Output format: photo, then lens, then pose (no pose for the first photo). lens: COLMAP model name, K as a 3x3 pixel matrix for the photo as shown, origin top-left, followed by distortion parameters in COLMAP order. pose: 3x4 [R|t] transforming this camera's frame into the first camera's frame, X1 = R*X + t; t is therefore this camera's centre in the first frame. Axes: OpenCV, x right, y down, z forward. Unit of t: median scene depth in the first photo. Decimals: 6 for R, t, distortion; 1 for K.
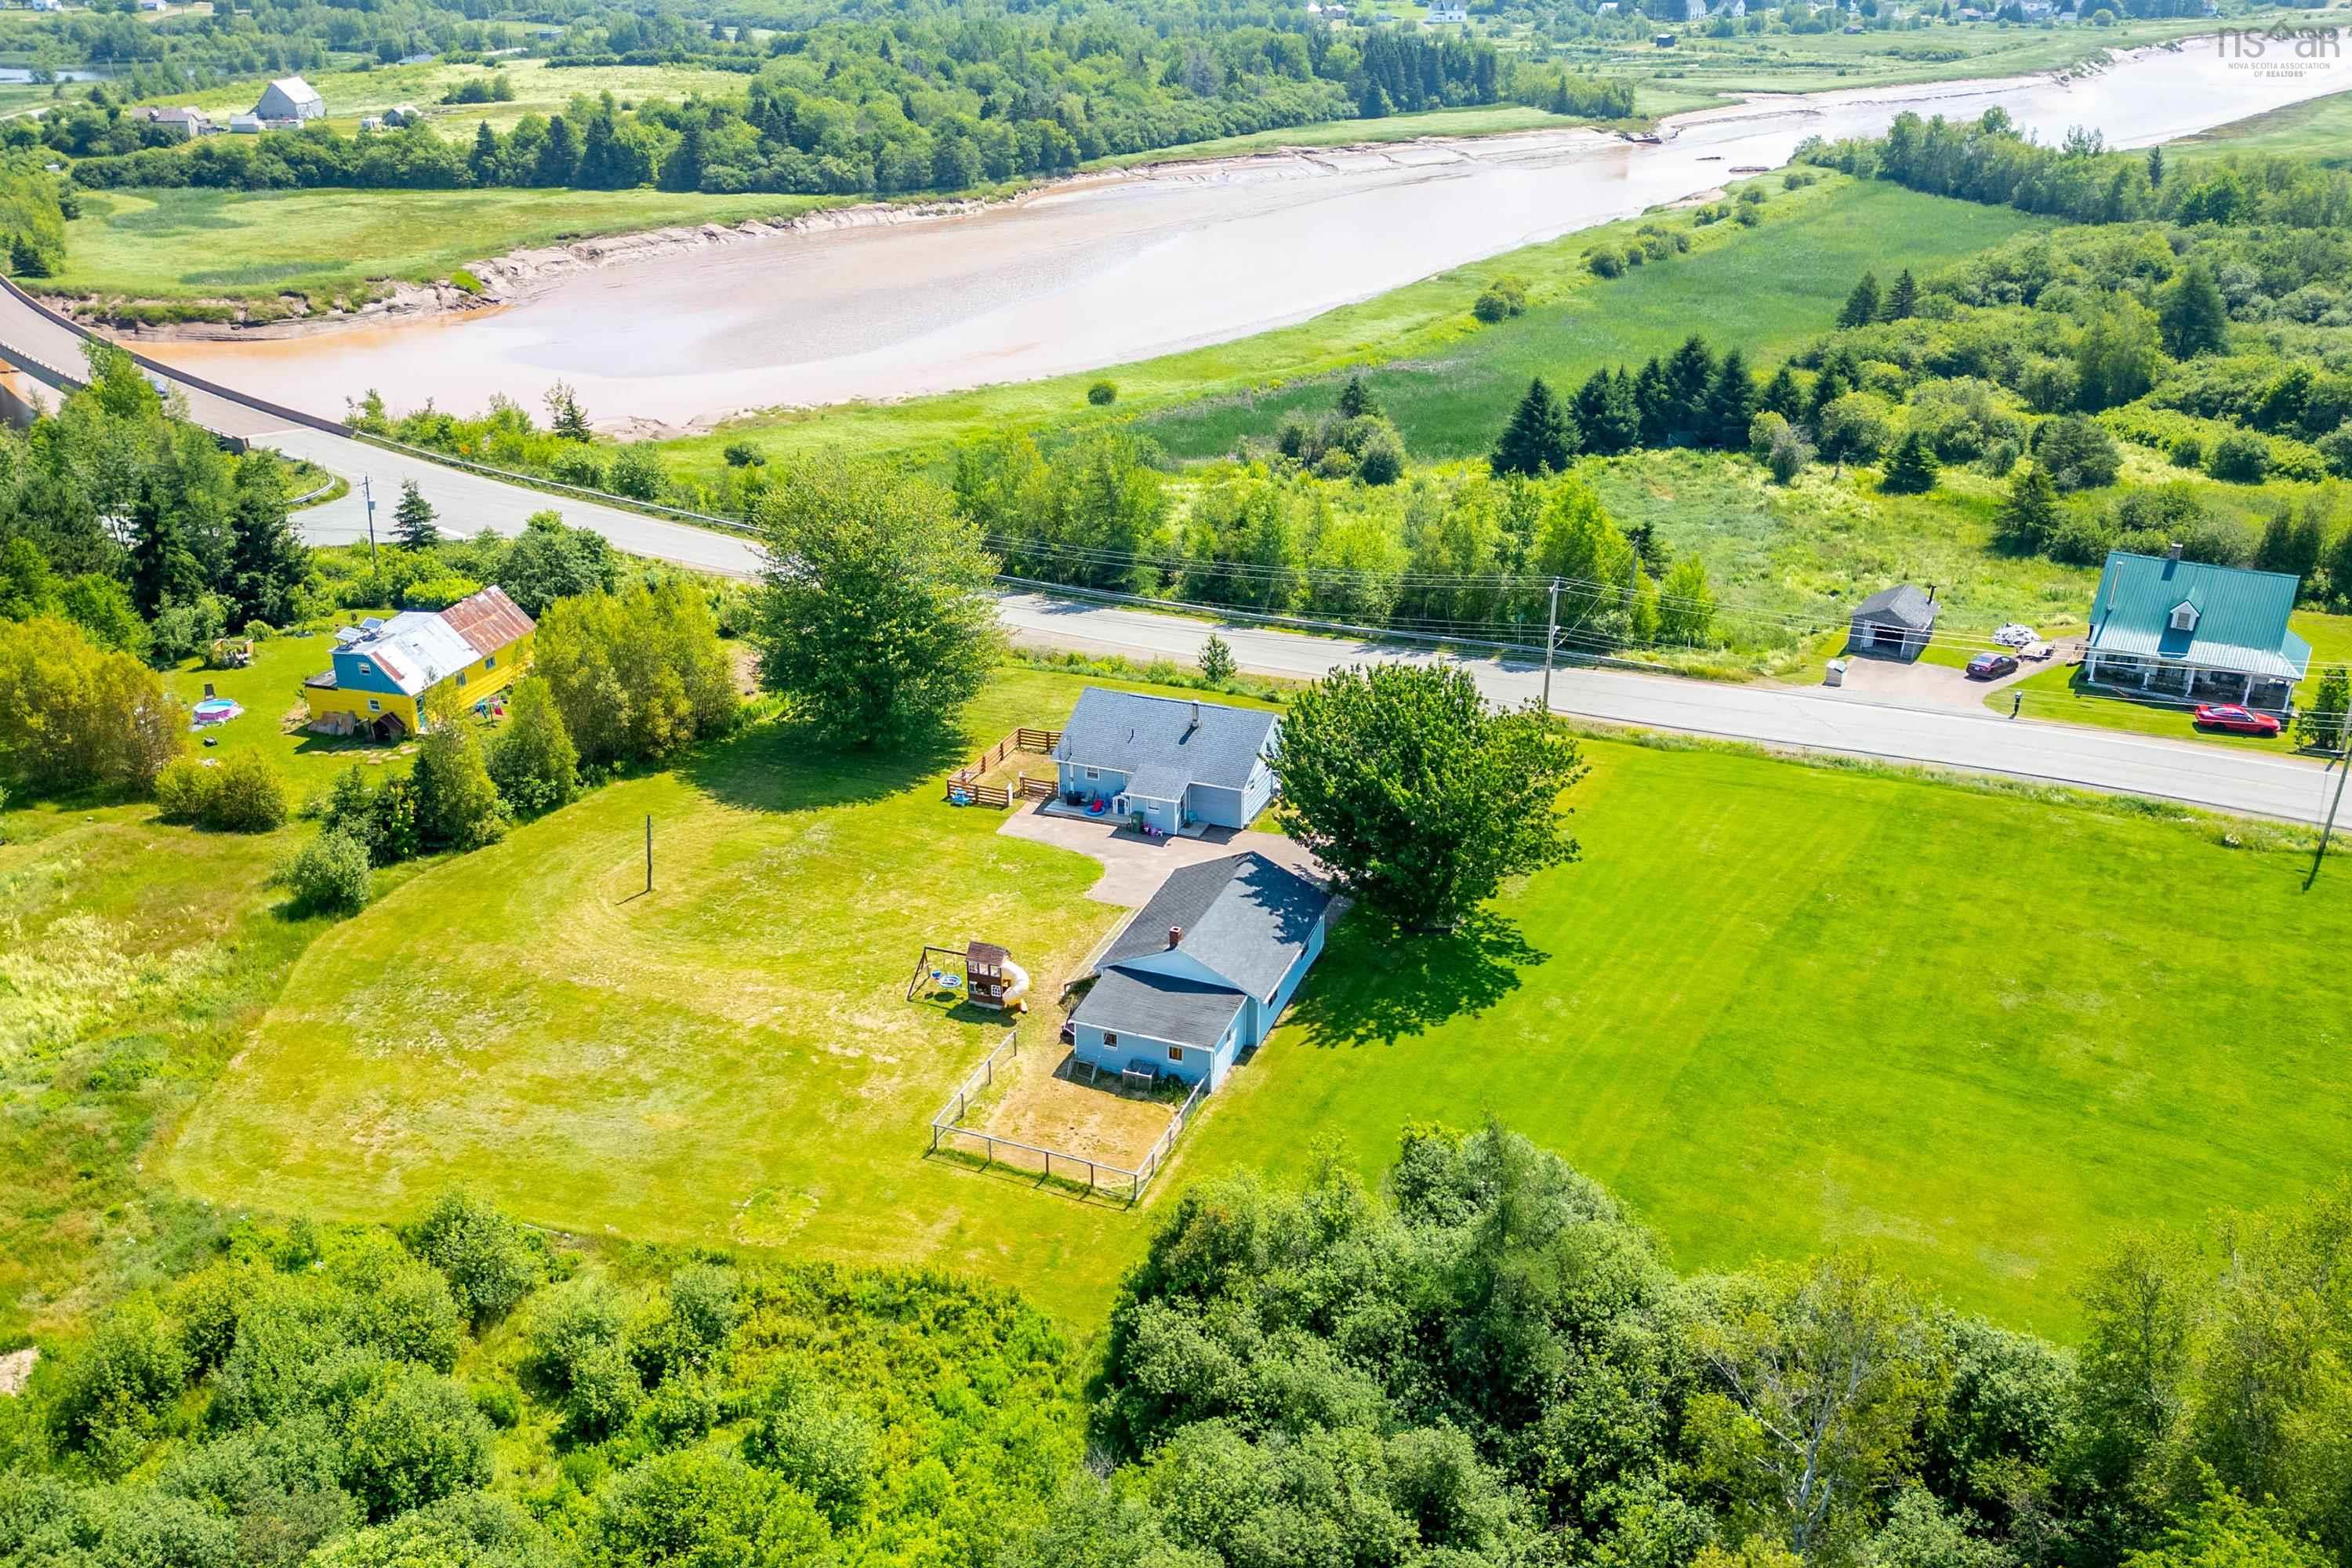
lens RADIAL K [[1956.3, 0, 1173.7], [0, 1956.3, 790.1], [0, 0, 1]] dist [0.058063, -0.034604]
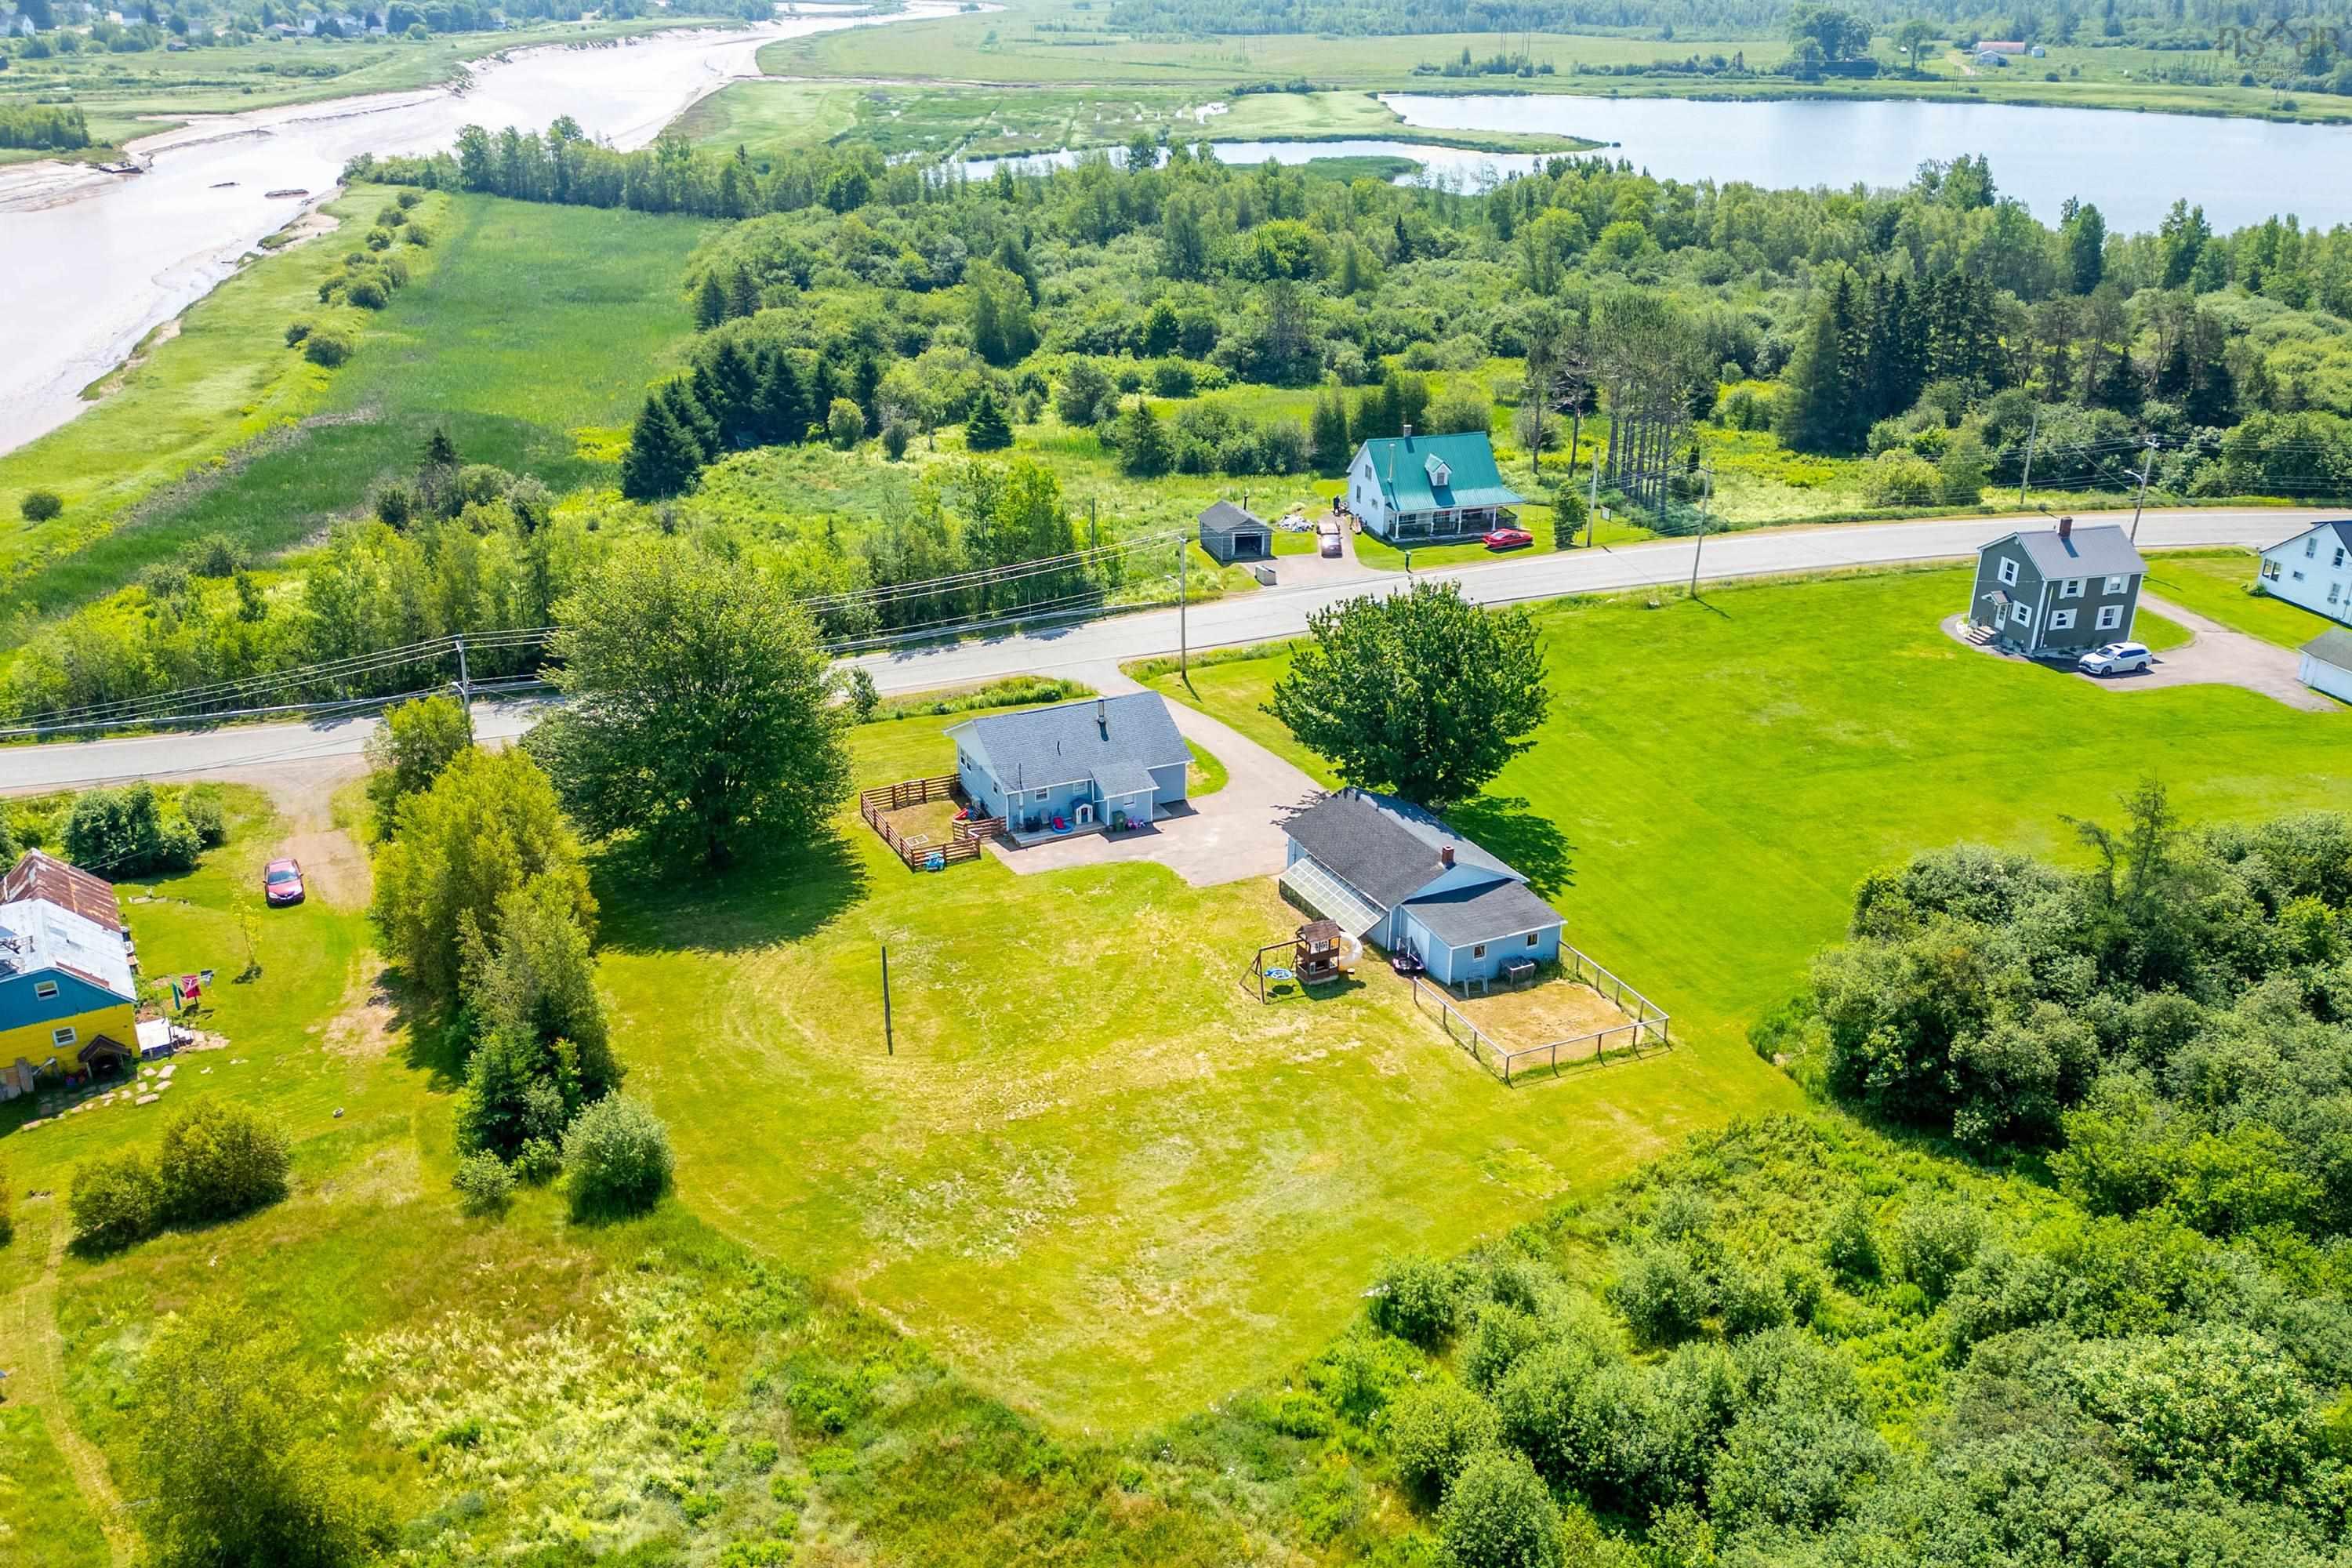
lens RADIAL K [[1956.3, 0, 1173.4], [0, 1956.3, 776.3], [0, 0, 1]] dist [0.058063, -0.034604]
pose [[0.679752, -0.282074, 0.677032, -0.359174], [0.290357, 0.951166, 0.104764, -0.054972], [-0.673521, 0.125367, 0.728459, 0.120908]]
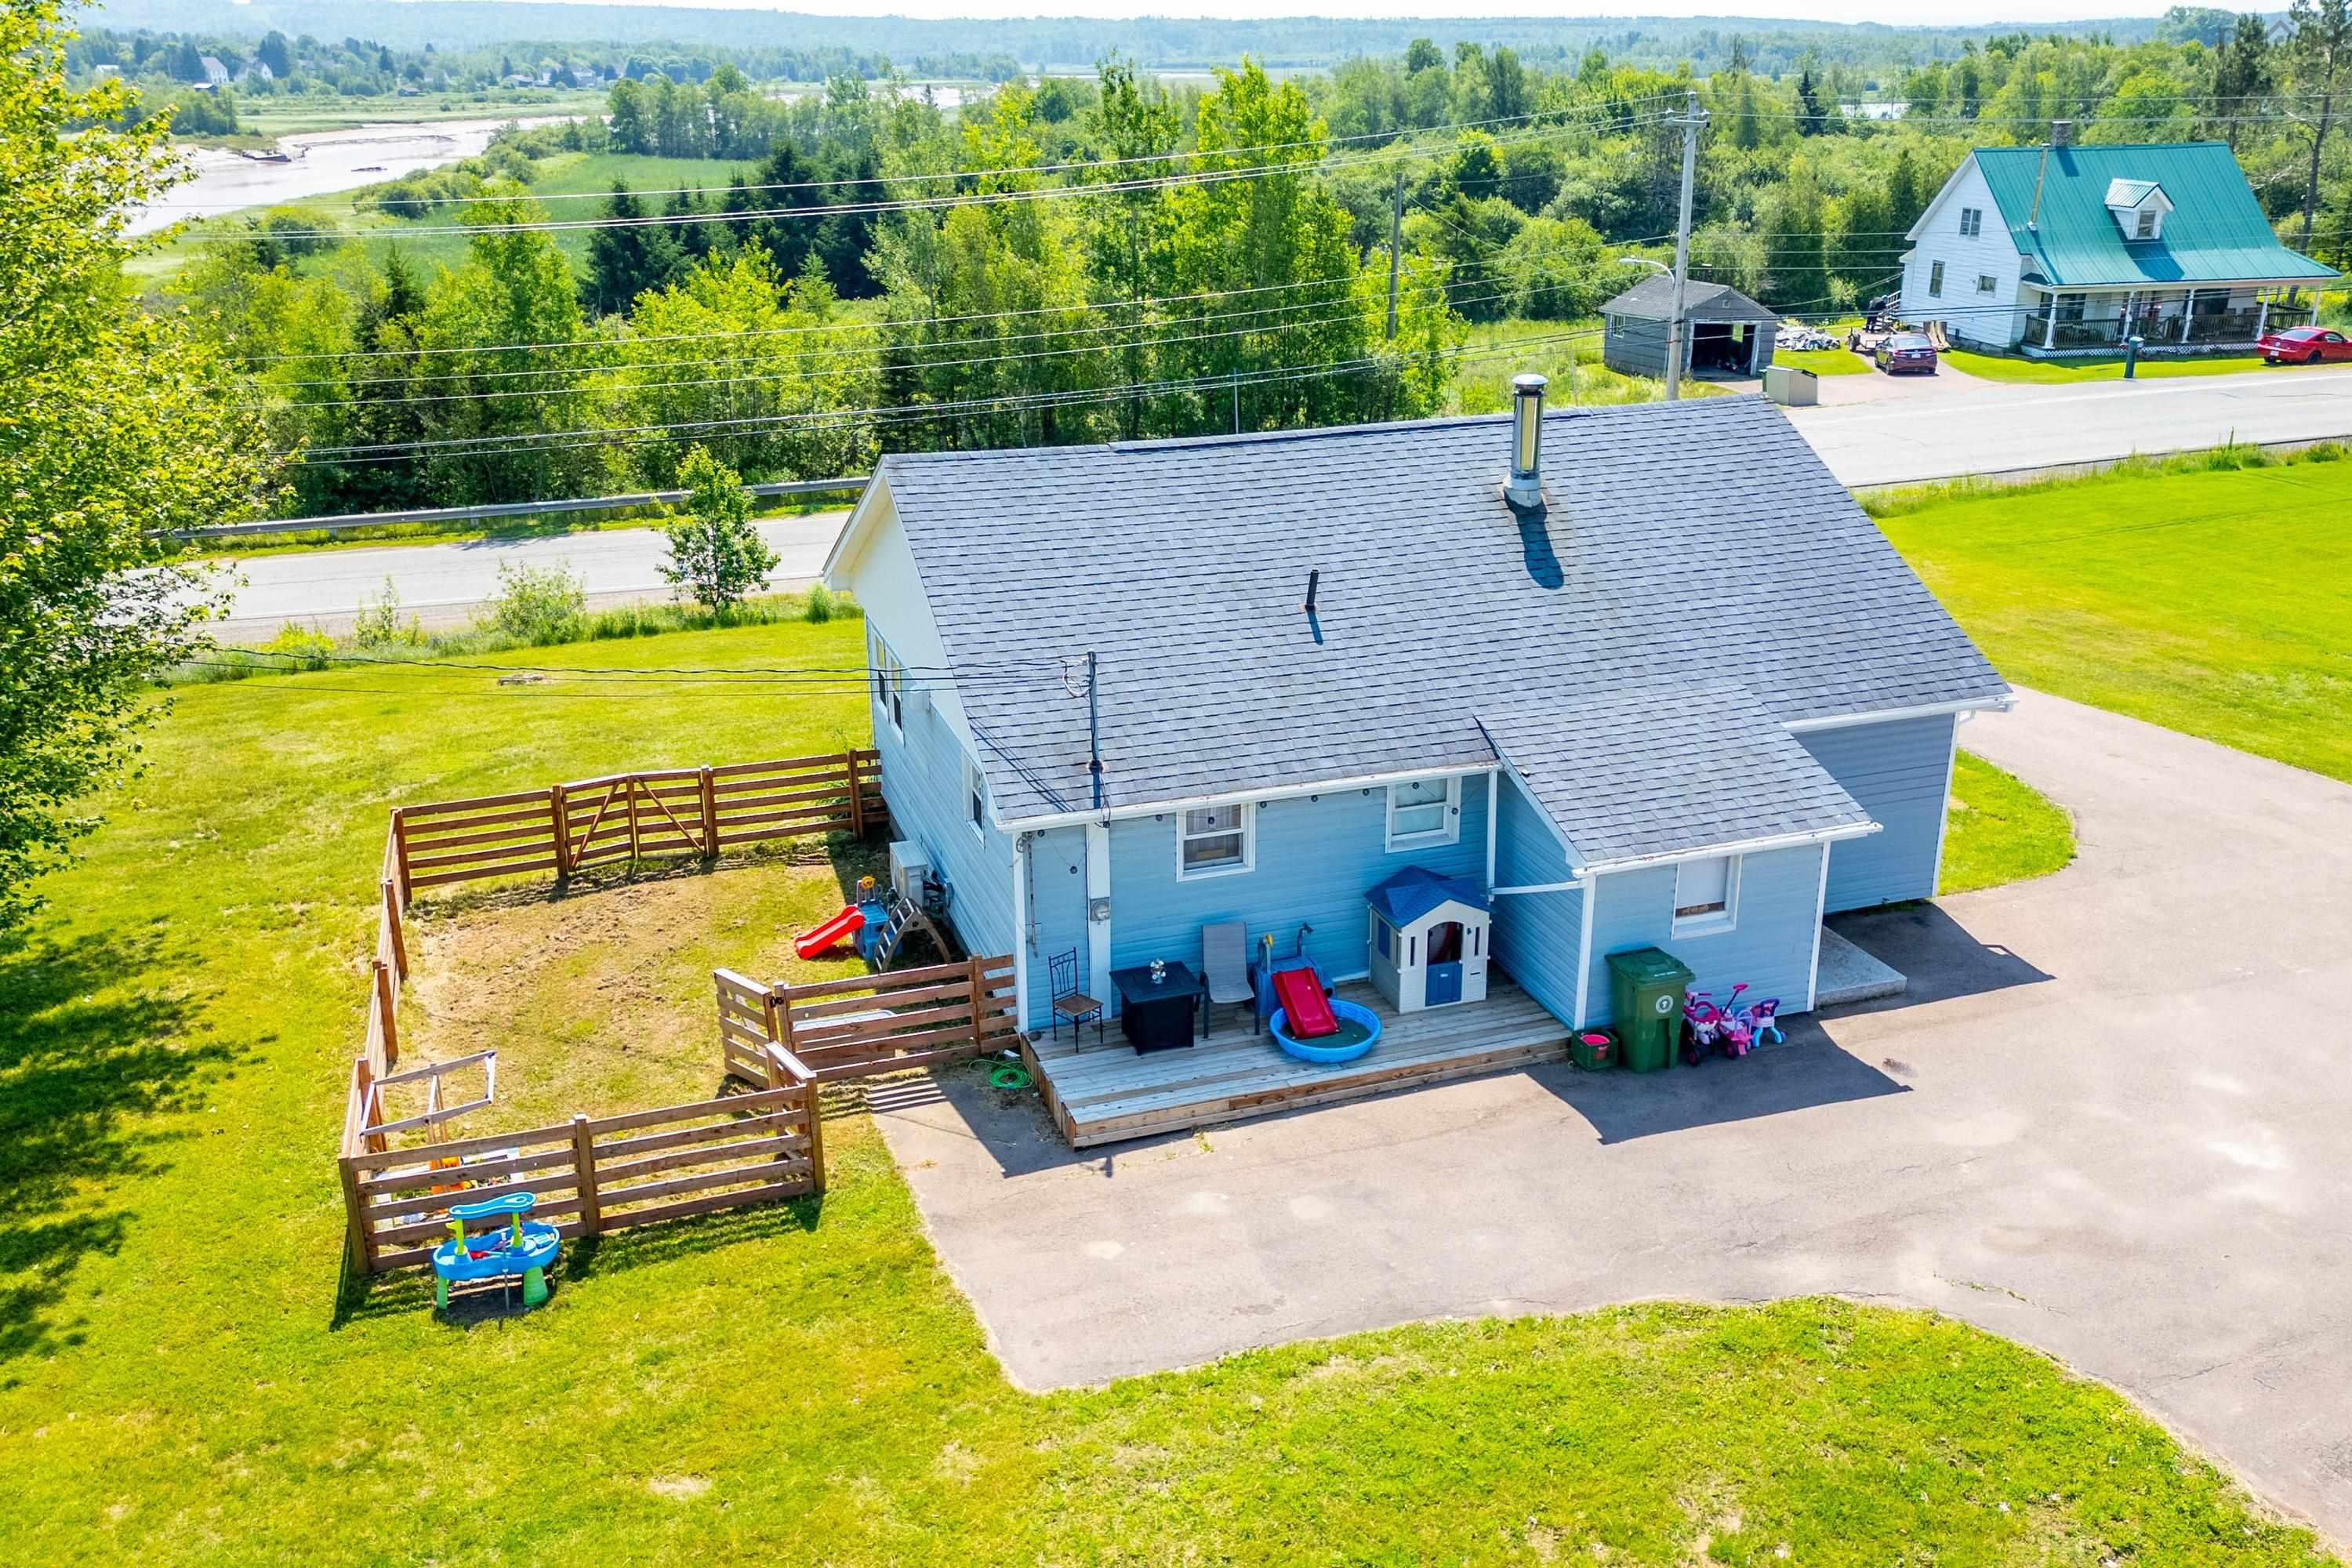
lens RADIAL K [[1956.3, 0, 1176.7], [0, 1956.3, 775.0], [0, 0, 1]] dist [0.058063, -0.034604]
pose [[0.761881, -0.226440, 0.606846, -0.081945], [0.267639, 0.963235, 0.023408, -0.010536], [-0.589836, 0.144581, 0.794475, 0.459672]]
